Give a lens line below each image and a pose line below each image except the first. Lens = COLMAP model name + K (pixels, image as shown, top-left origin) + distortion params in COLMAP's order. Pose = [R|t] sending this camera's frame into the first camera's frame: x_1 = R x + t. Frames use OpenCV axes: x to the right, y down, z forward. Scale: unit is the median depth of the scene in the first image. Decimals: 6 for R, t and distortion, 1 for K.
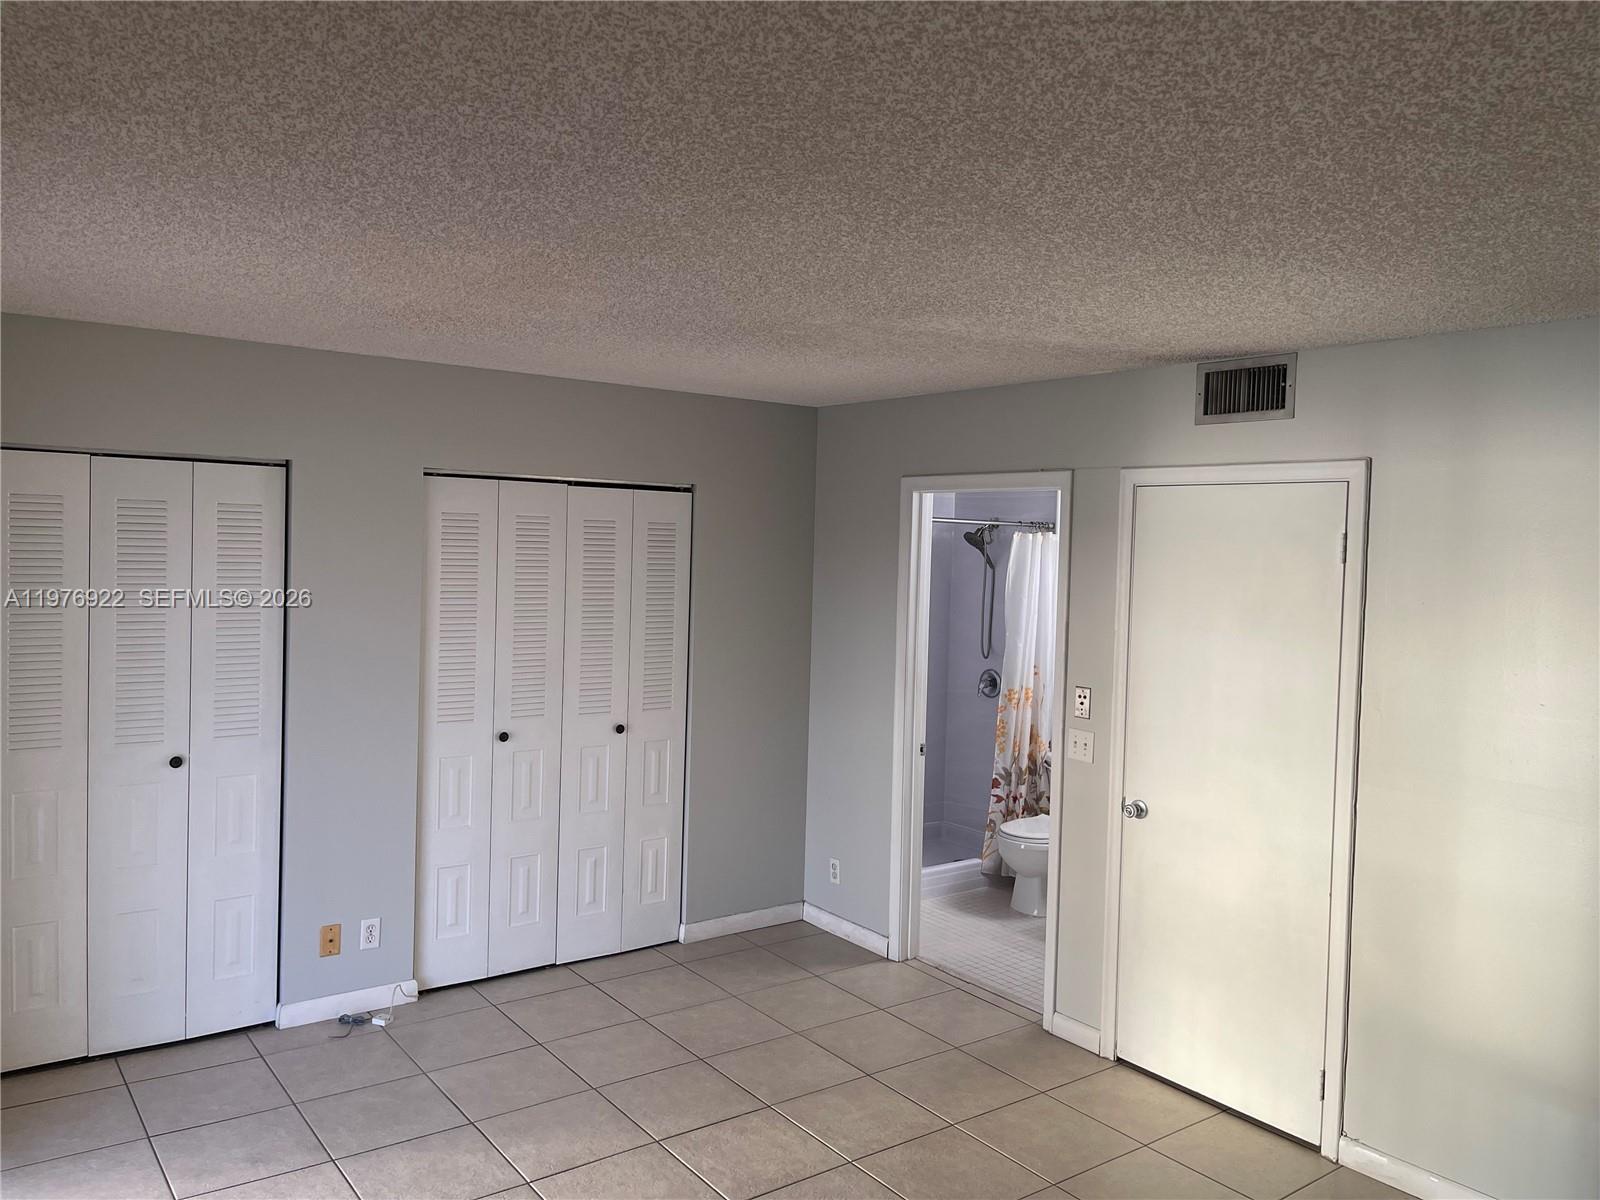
lens RADIAL K [[1230.9, 0, 799.8], [0, 1230.9, 598.5], [0, 0, 1]] dist [0.085904, -0.088843]
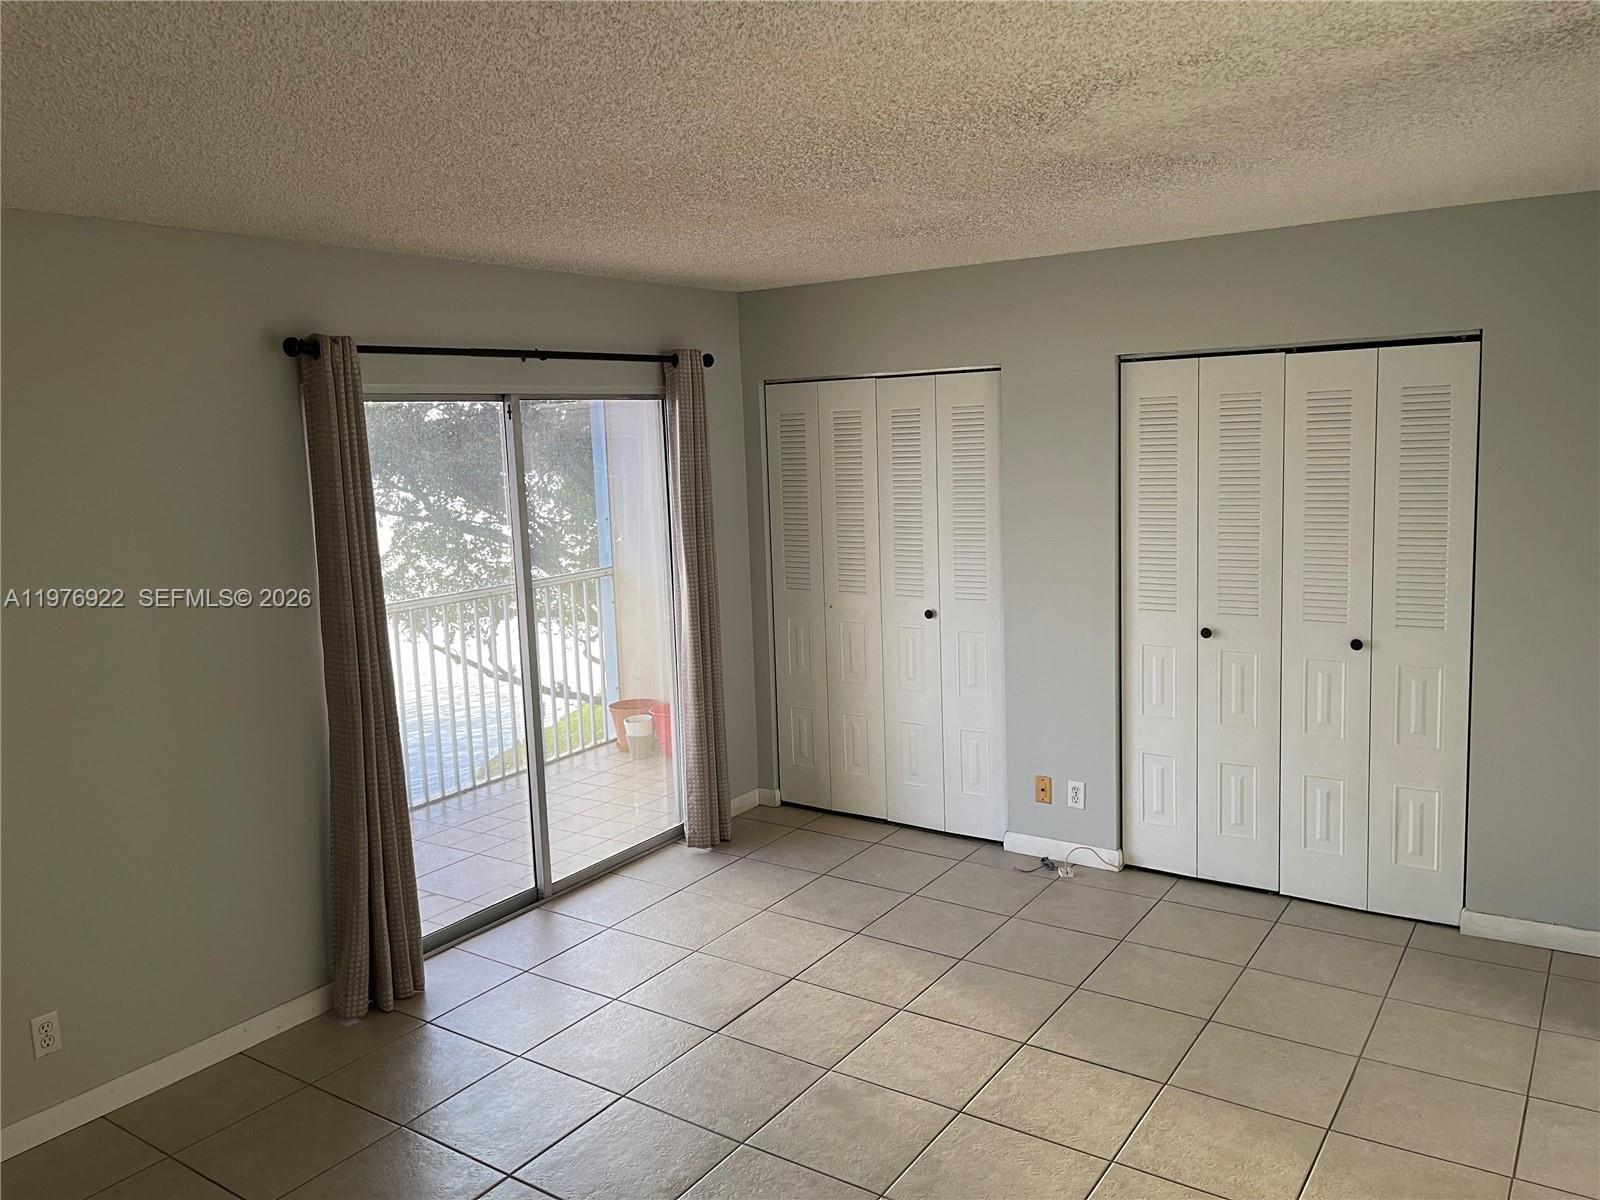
lens RADIAL K [[1230.9, 0, 793.6], [0, 1230.9, 588.8], [0, 0, 1]] dist [0.085904, -0.088843]
pose [[0.316978, 0.081211, -0.944950, 0.574067], [0.000372, 0.996317, 0.085750, -0.002947], [0.948433, -0.027532, 0.315780, 0.421761]]
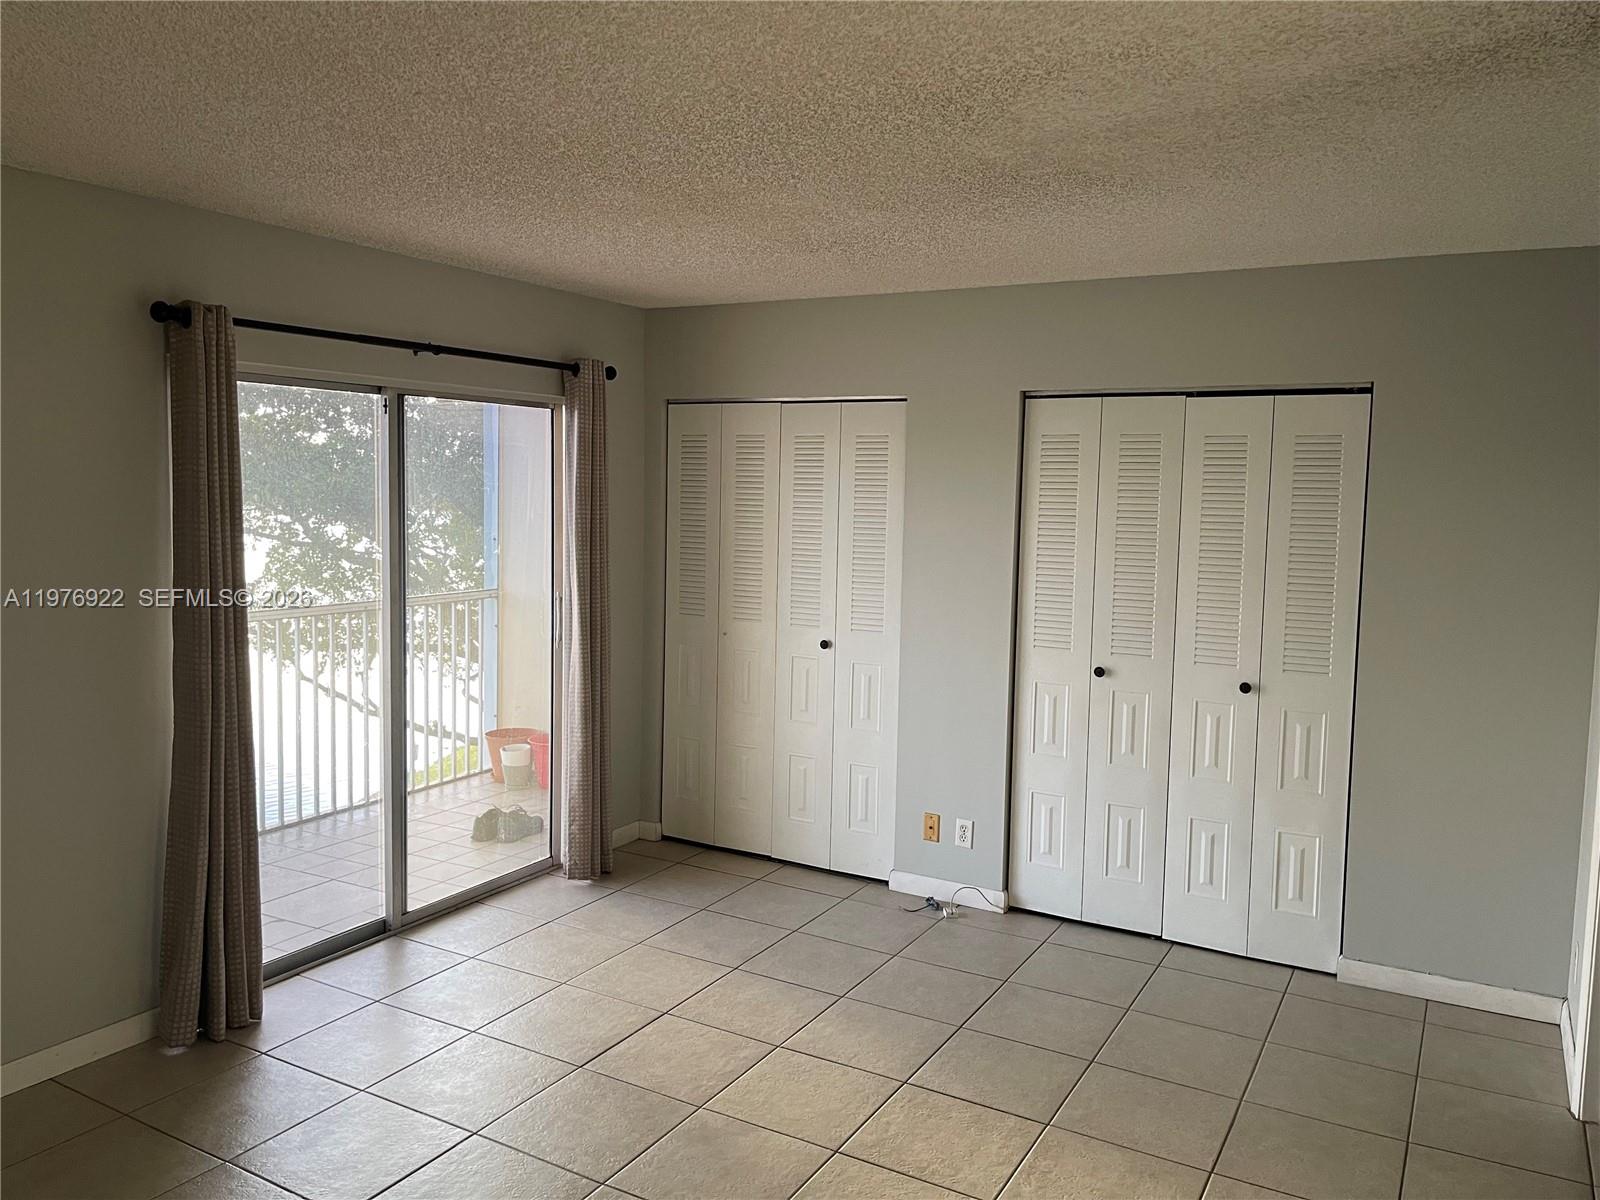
lens RADIAL K [[1230.9, 0, 792.3], [0, 1230.9, 590.8], [0, 0, 1]] dist [0.085904, -0.088843]
pose [[0.395723, 0.056739, -0.916615, 0.548131], [-0.054097, 0.997797, 0.038409, 0.027996], [0.916775, 0.034387, 0.397921, 0.427483]]
